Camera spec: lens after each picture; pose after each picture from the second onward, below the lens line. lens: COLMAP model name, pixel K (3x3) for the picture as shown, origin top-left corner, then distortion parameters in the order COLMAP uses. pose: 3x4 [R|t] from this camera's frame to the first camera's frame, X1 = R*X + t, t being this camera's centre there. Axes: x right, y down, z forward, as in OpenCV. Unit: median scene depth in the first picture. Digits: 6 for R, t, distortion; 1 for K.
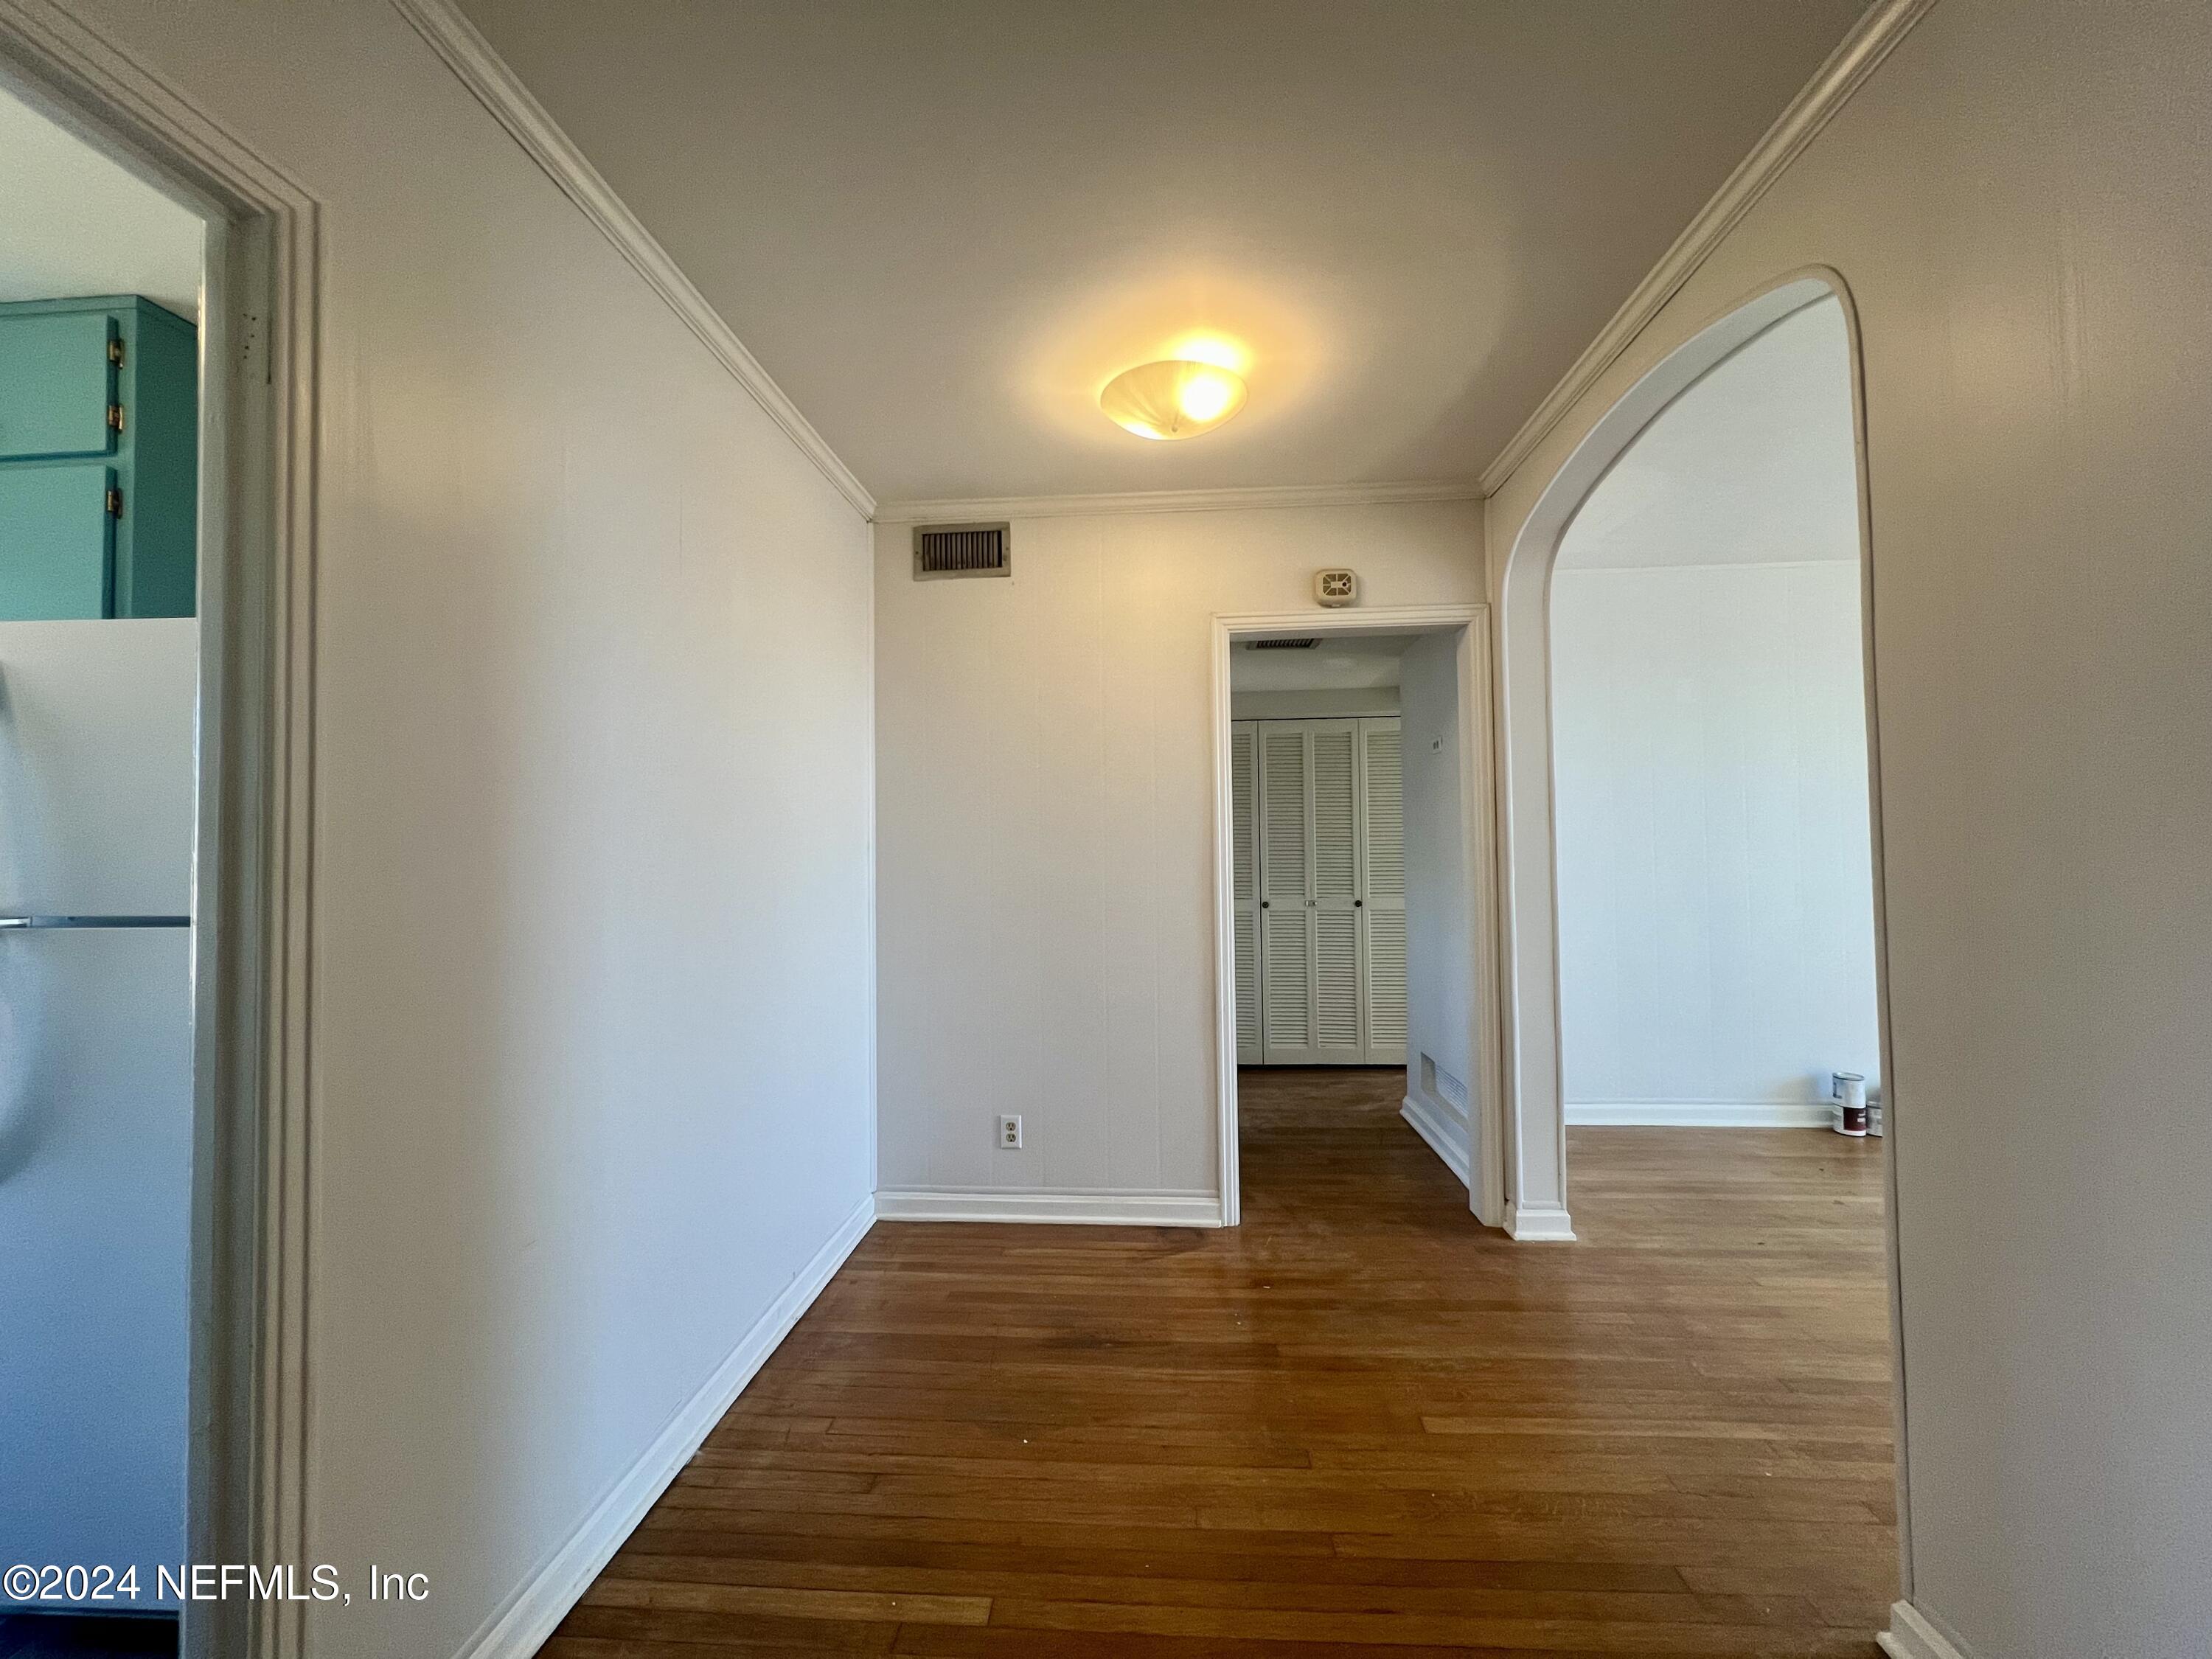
lens RADIAL K [[886.0, 0, 1106.0], [0, 886.0, 829.5], [0, 0, 1]] dist [-0.000886, -0.000061]
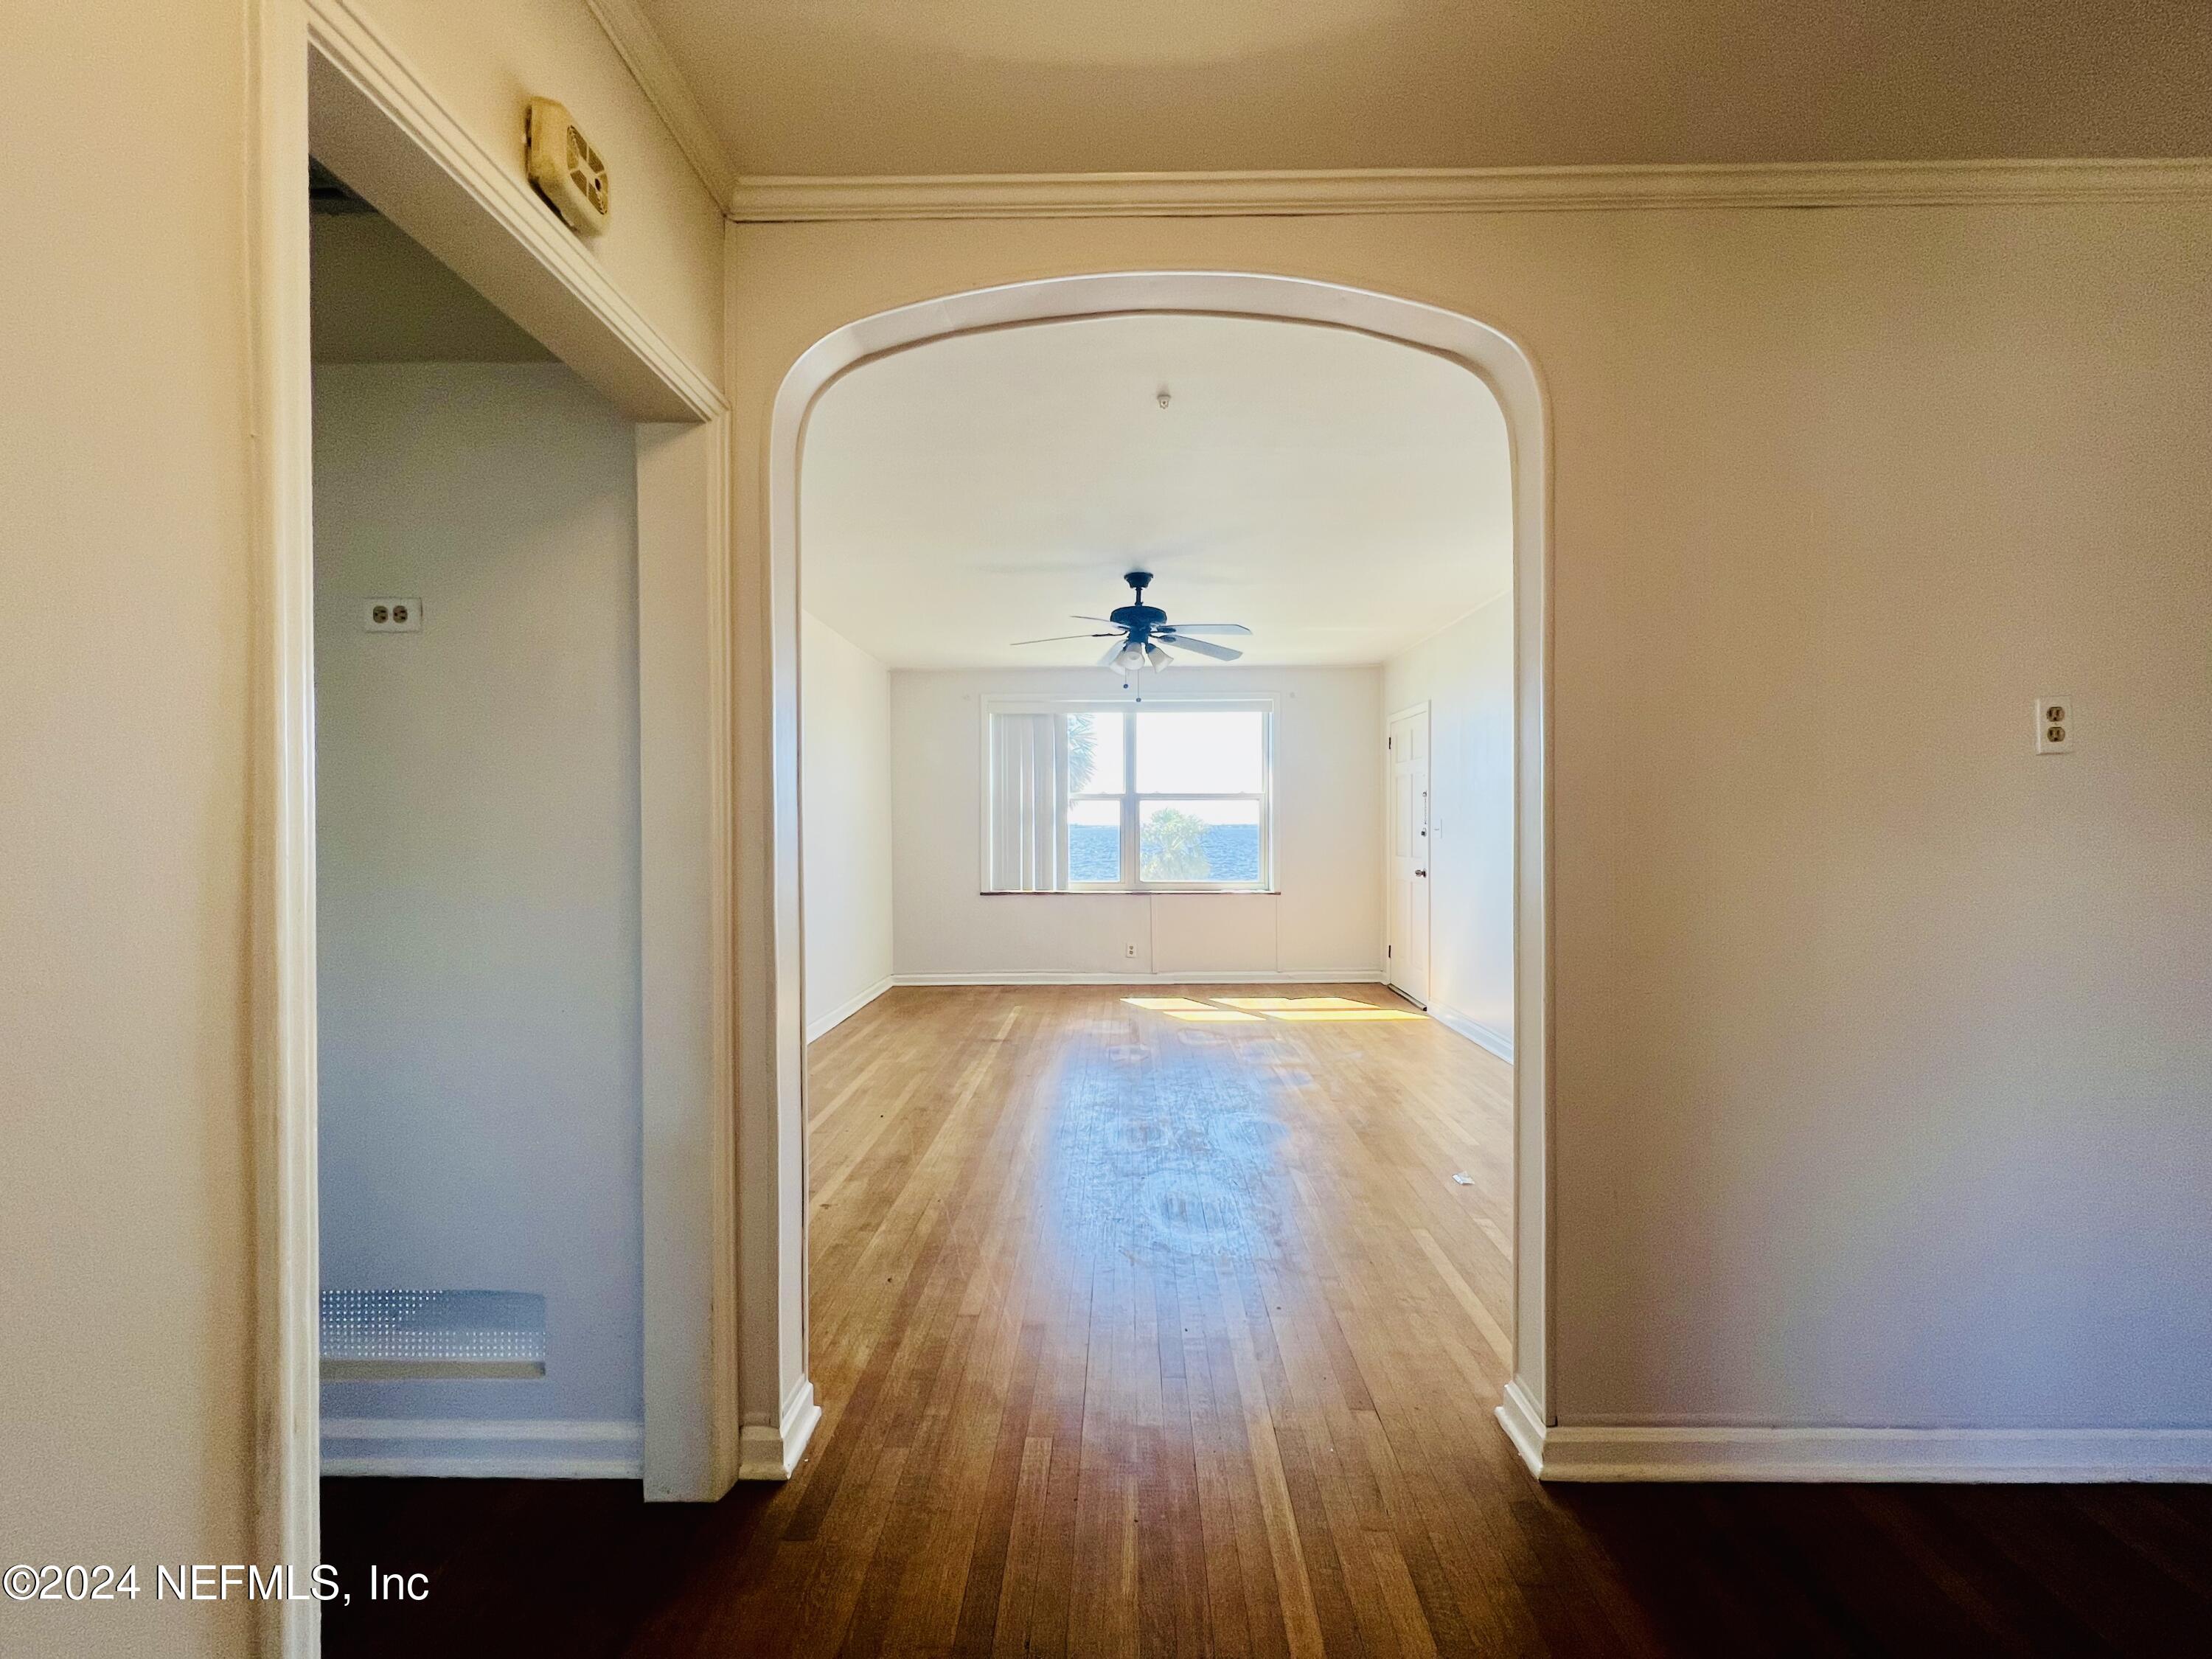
lens RADIAL K [[886.0, 0, 1106.0], [0, 886.0, 829.5], [0, 0, 1]] dist [-0.000886, -0.000061]
pose [[-0.054004, 0.011559, 0.998474, -0.169527], [-0.025188, 0.999599, -0.012935, 0.023558], [-0.998223, -0.025849, -0.053691, 0.870004]]
